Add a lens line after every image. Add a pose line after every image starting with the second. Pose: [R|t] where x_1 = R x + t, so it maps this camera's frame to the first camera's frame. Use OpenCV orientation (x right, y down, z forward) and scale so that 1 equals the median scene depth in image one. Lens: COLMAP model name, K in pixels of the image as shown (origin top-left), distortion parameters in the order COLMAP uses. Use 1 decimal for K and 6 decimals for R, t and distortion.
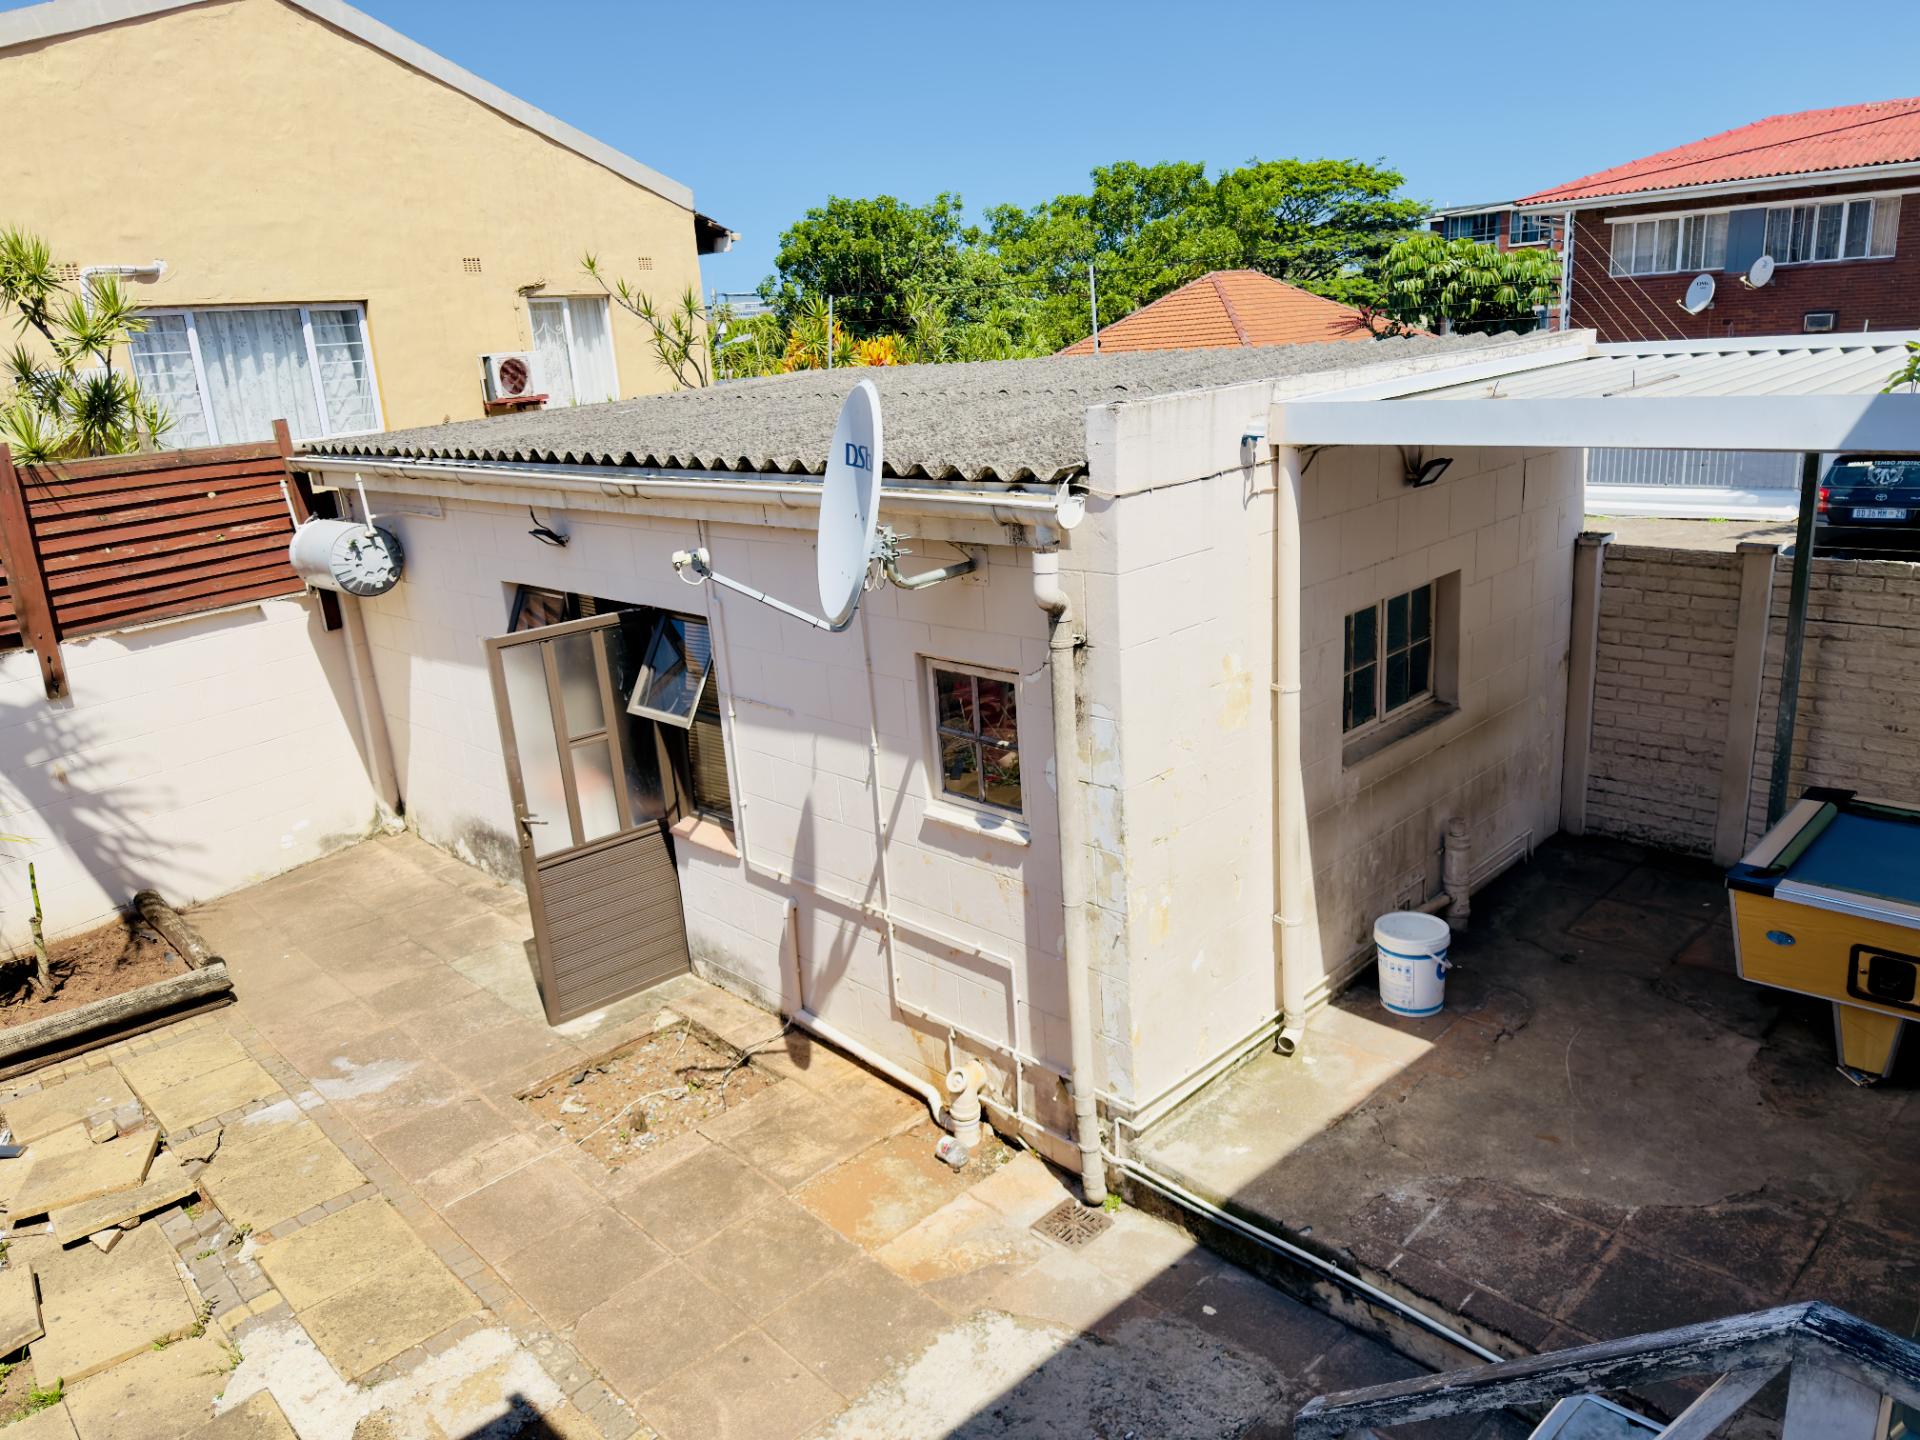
lens RADIAL K [[1346.8, 0, 949.1], [0, 1346.8, 720.1], [0, 0, 1]] dist [0.047449, -0.044201]
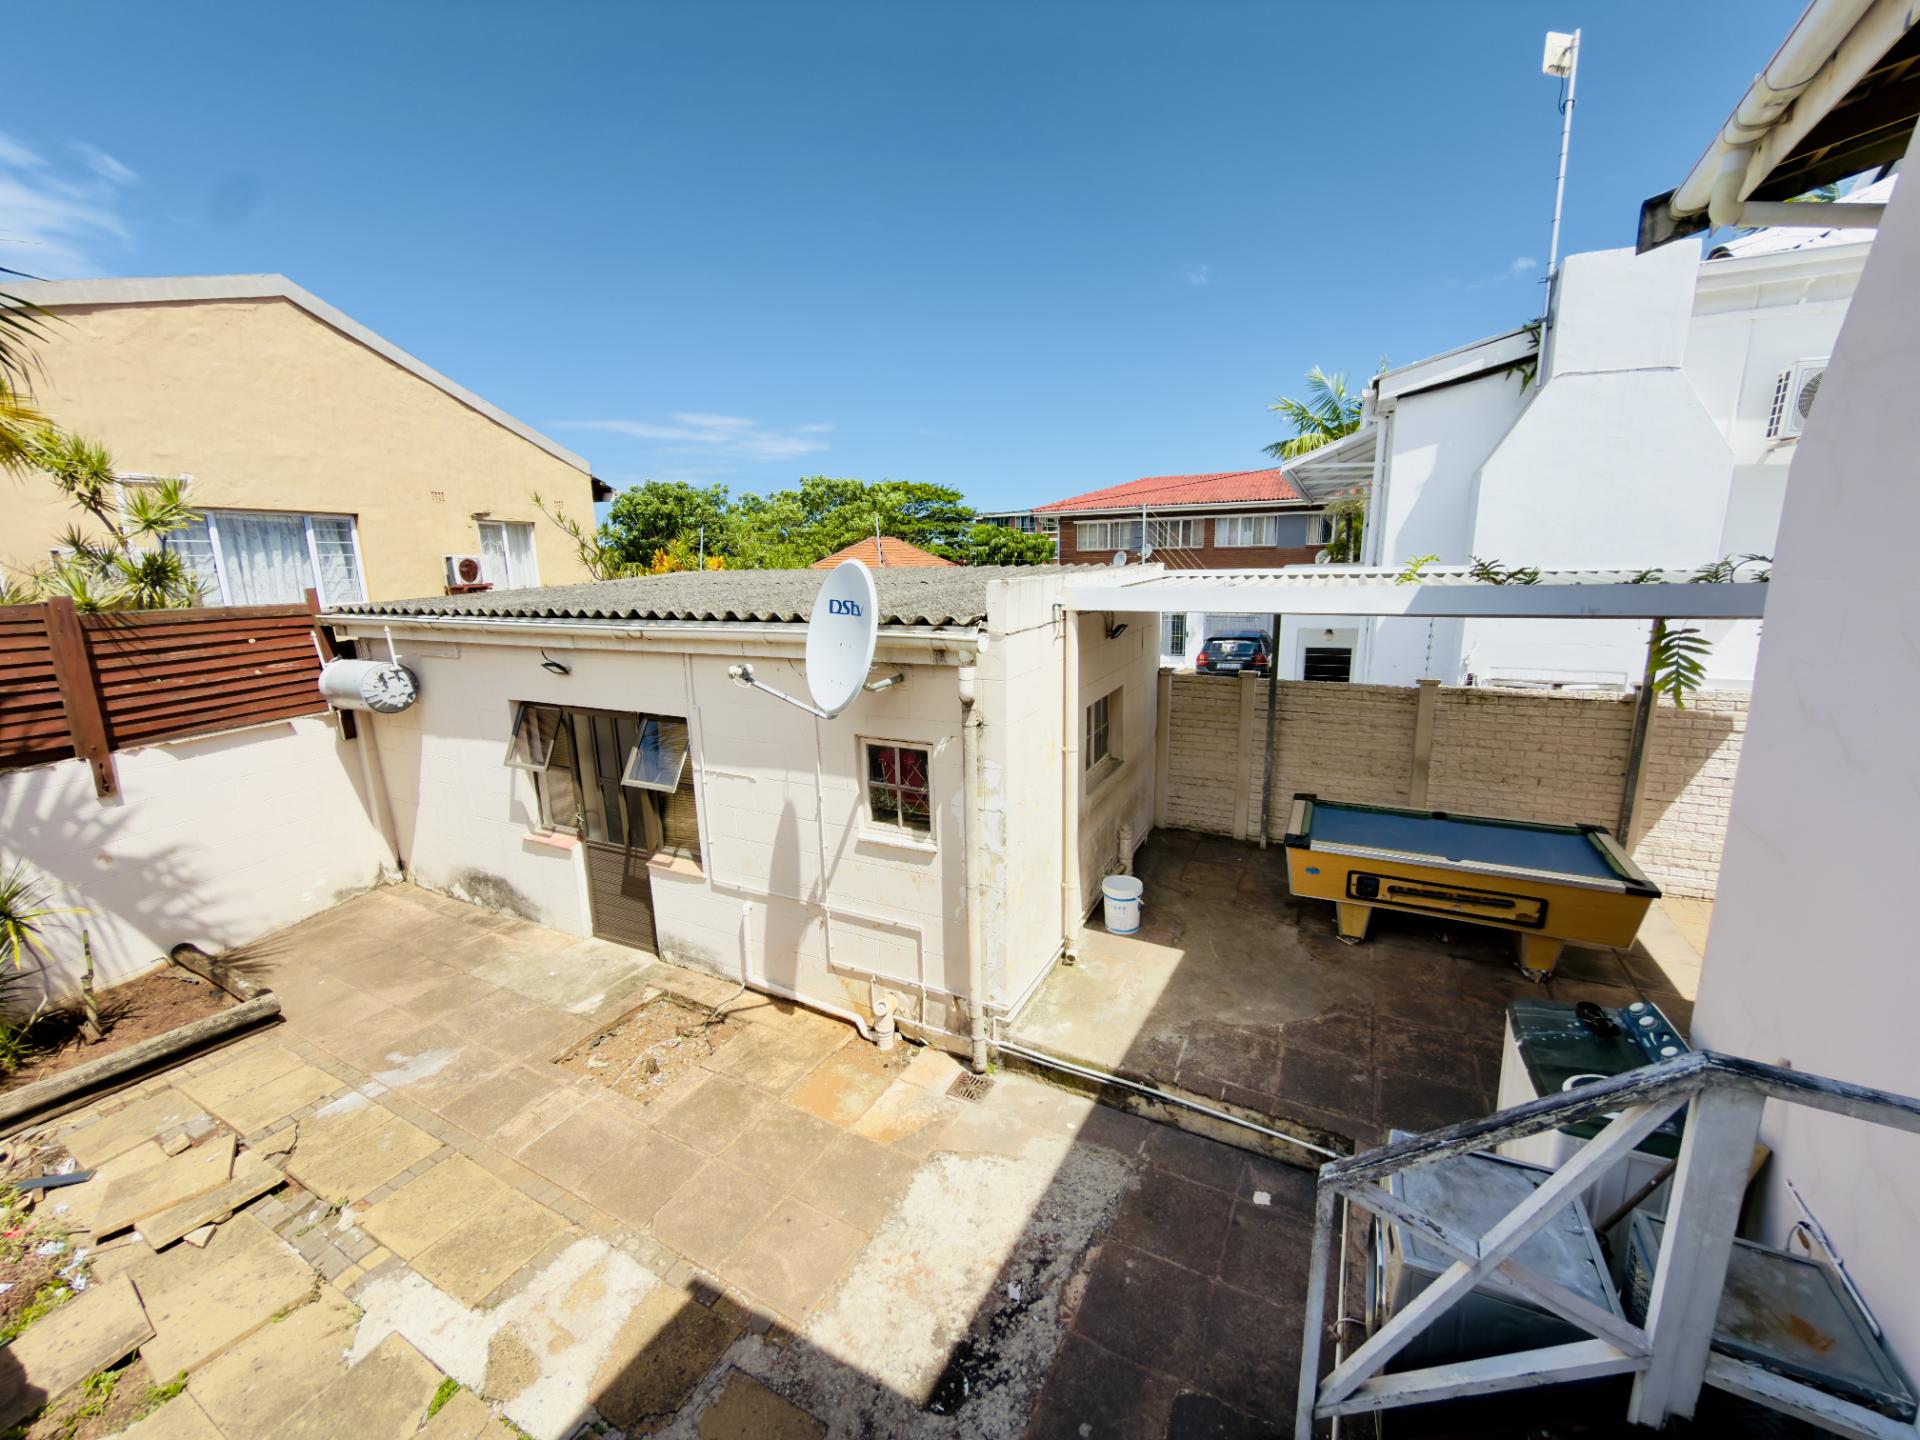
lens RADIAL K [[760.5, 0, 967.1], [0, 760.5, 722.0], [0, 0, 1]] dist [-0.001133, 0.000189]
pose [[0.945006, -0.018564, 0.326525, -0.162239], [0.046013, 0.996004, -0.076540, 0.007533], [-0.323799, 0.087355, 0.942084, 0.090371]]
